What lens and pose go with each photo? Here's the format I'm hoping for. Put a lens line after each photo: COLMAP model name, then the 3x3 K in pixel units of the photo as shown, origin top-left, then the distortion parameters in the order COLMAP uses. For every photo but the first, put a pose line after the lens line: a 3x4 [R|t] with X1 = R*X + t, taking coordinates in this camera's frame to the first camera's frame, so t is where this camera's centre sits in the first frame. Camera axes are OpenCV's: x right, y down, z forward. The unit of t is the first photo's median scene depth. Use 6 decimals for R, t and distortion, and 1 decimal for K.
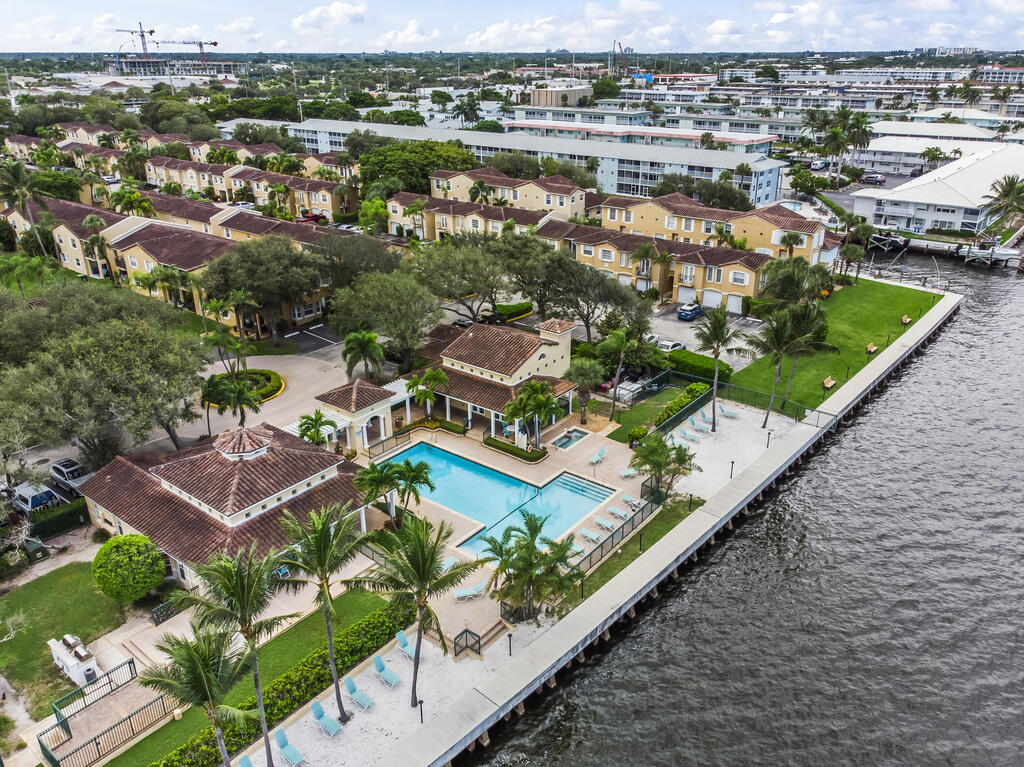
lens RADIAL K [[766.9, 0, 512.0], [0, 766.9, 383.5], [0, 0, 1]] dist [0.005494, 0.000662]
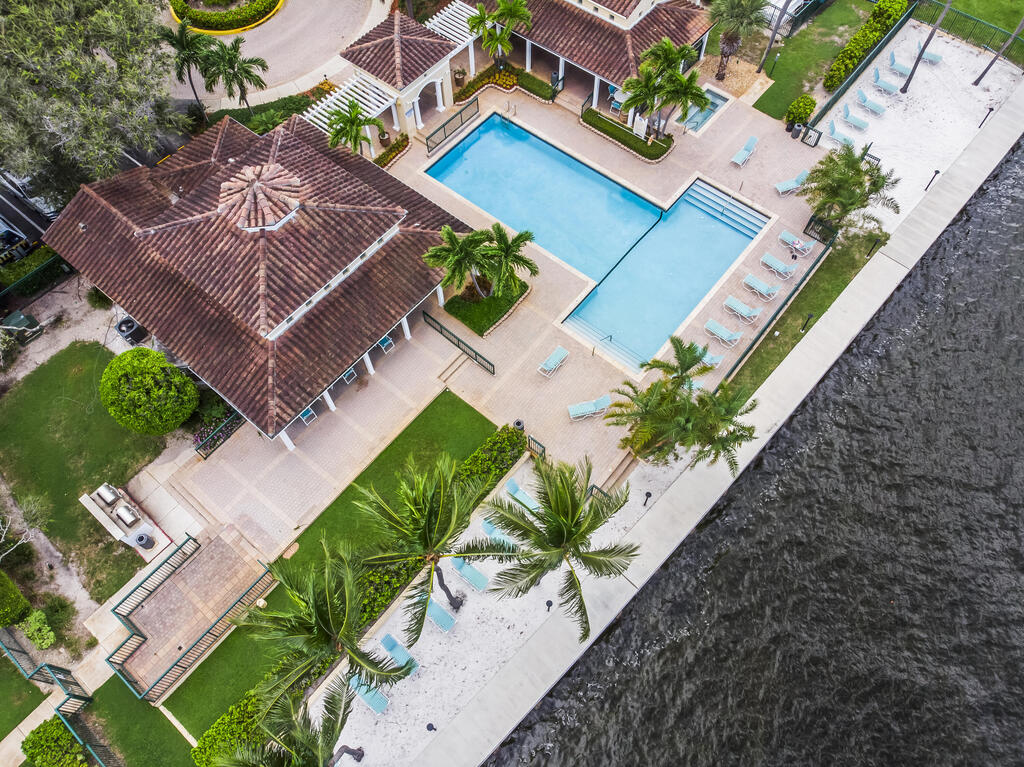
lens RADIAL K [[743.1, 0, 512.0], [0, 743.1, 383.5], [0, 0, 1]] dist [0.004348, 0.005326]
pose [[0.999742, 0.016127, -0.016014, -0.094997], [-0.002798, 0.786595, 0.617463, -0.170524], [0.022555, -0.617258, 0.786437, 0.324638]]
